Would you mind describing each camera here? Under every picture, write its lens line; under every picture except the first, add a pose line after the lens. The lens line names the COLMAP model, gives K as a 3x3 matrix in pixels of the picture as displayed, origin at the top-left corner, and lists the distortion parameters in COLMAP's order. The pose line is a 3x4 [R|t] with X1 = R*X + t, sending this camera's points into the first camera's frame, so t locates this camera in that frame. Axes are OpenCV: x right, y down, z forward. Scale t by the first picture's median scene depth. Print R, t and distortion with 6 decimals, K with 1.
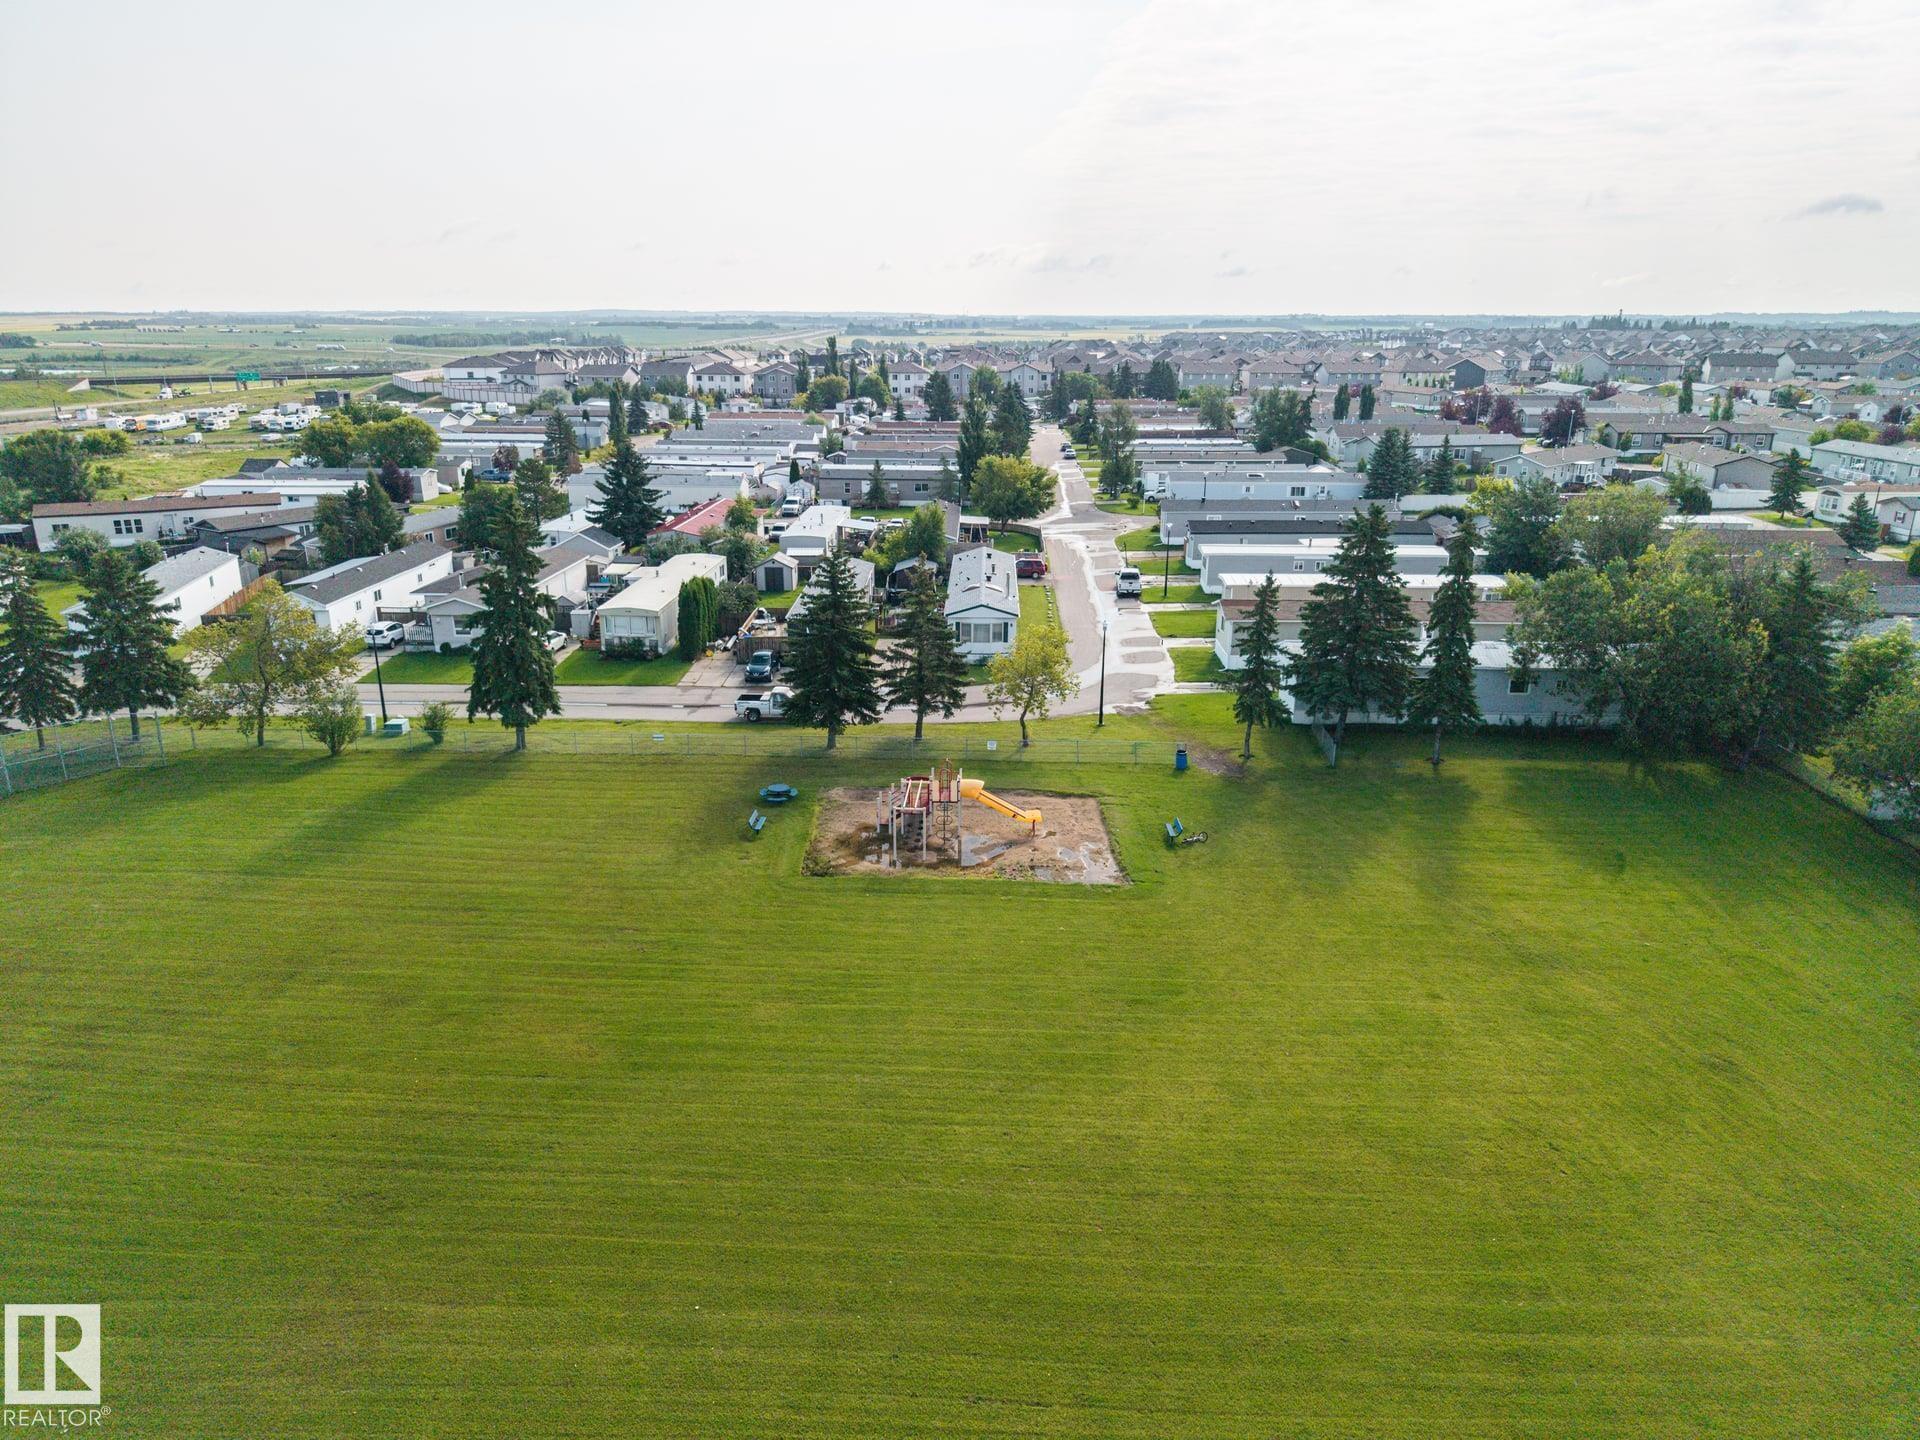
lens RADIAL K [[1281.5, 0, 961.3], [0, 1281.5, 725.8], [0, 0, 1]] dist [0.022939, -0.020112]
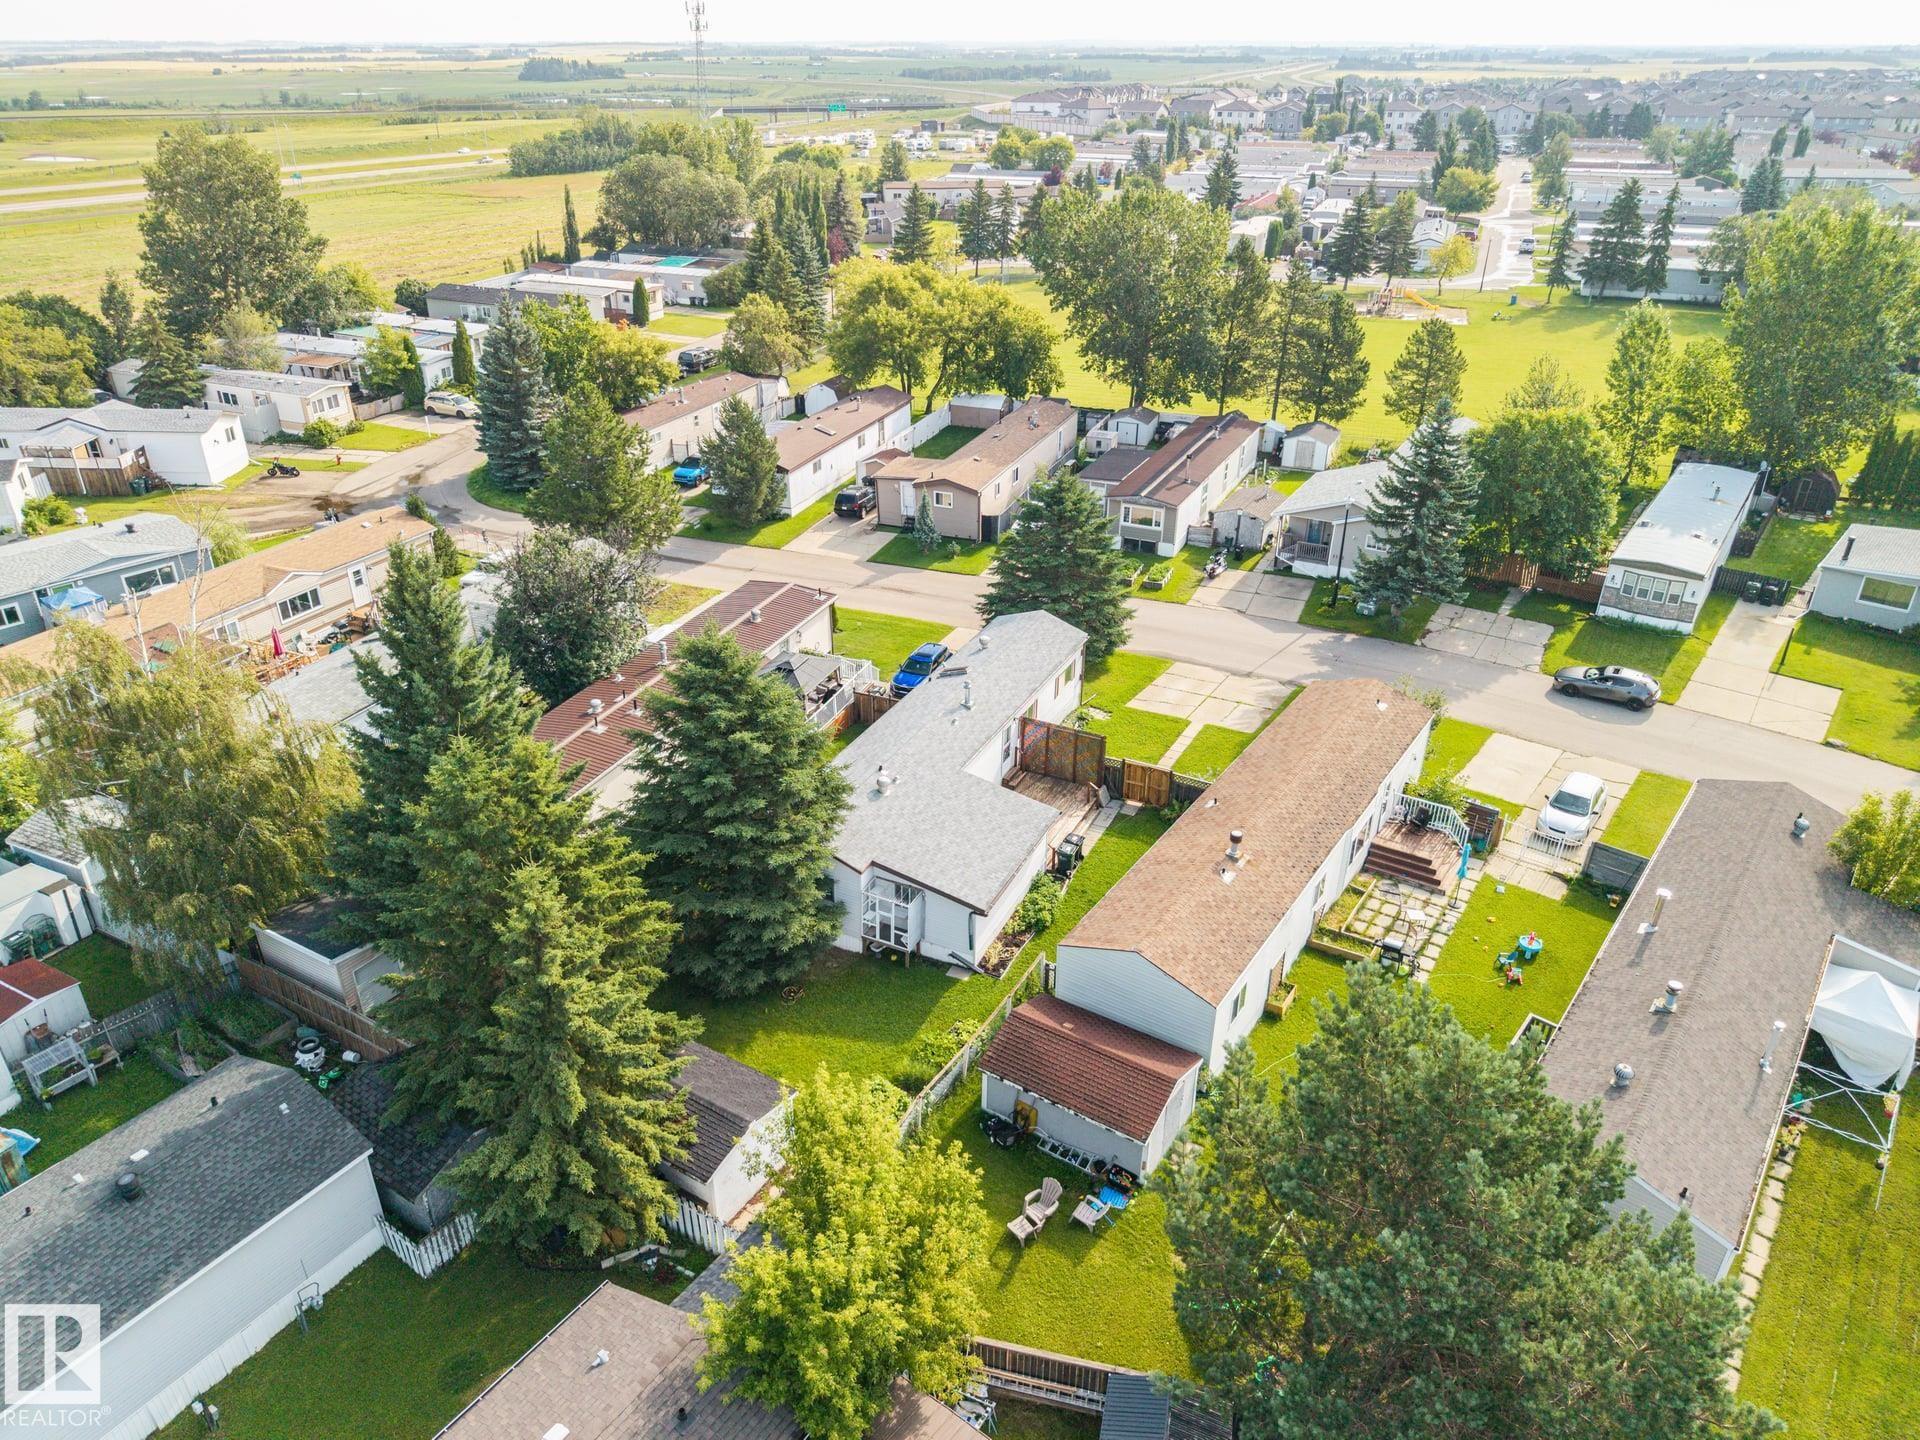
lens RADIAL K [[1281.5, 0, 961.3], [0, 1281.5, 725.8], [0, 0, 1]] dist [0.022939, -0.020112]
pose [[0.943933, 0.155464, -0.291241, 0.008410], [-0.101613, 0.976171, 0.191742, 0.091118], [0.314110, -0.151398, 0.937237, -0.323538]]
